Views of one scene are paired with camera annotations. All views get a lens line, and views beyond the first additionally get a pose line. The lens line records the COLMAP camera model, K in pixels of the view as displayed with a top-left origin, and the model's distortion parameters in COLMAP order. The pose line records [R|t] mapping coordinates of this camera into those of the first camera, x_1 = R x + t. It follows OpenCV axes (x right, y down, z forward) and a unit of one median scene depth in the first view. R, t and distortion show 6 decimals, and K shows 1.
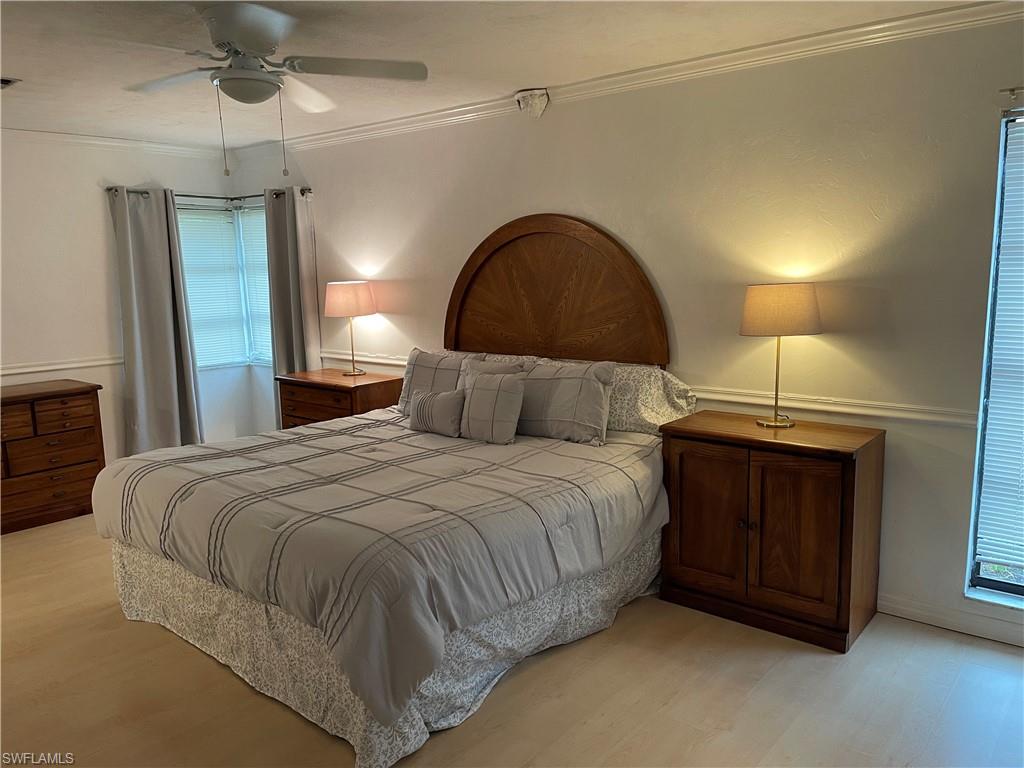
lens RADIAL K [[771.5, 0, 530.4], [0, 771.5, 380.0], [0, 0, 1]] dist [0.047802, -0.056511]
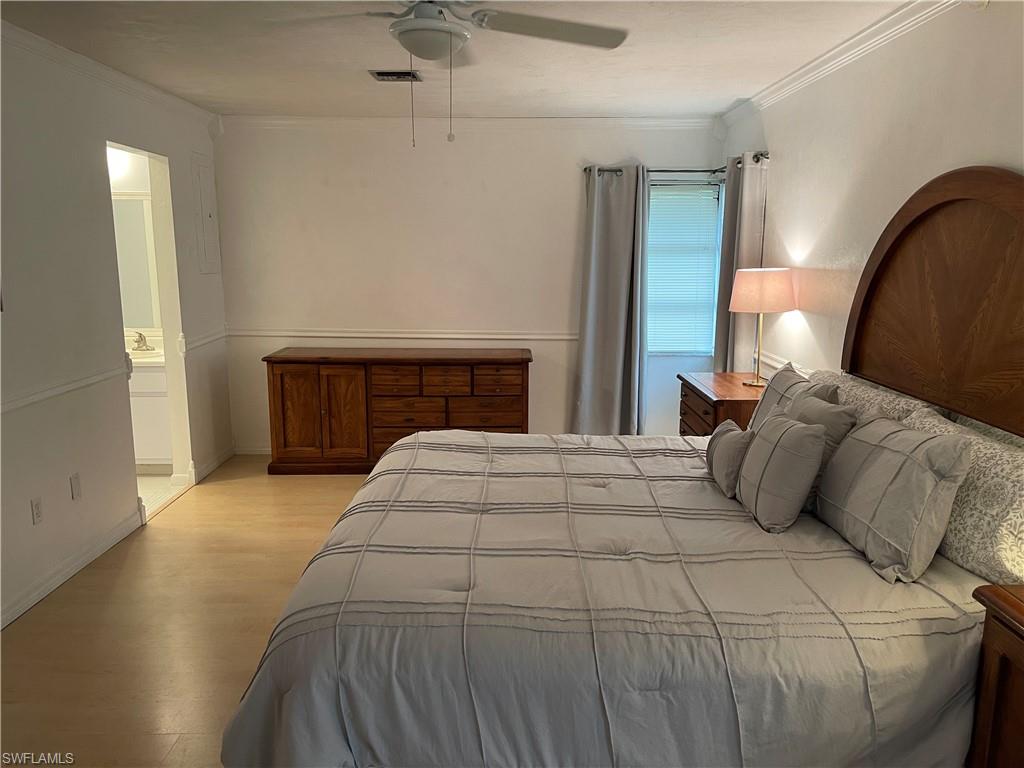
lens RADIAL K [[771.5, 0, 508.9], [0, 771.5, 386.2], [0, 0, 1]] dist [0.047802, -0.056511]
pose [[0.628733, 0.156163, -0.761780, 0.263814], [-0.127871, 0.987055, 0.096807, -0.060346], [0.767036, 0.036544, 0.640562, 0.344468]]
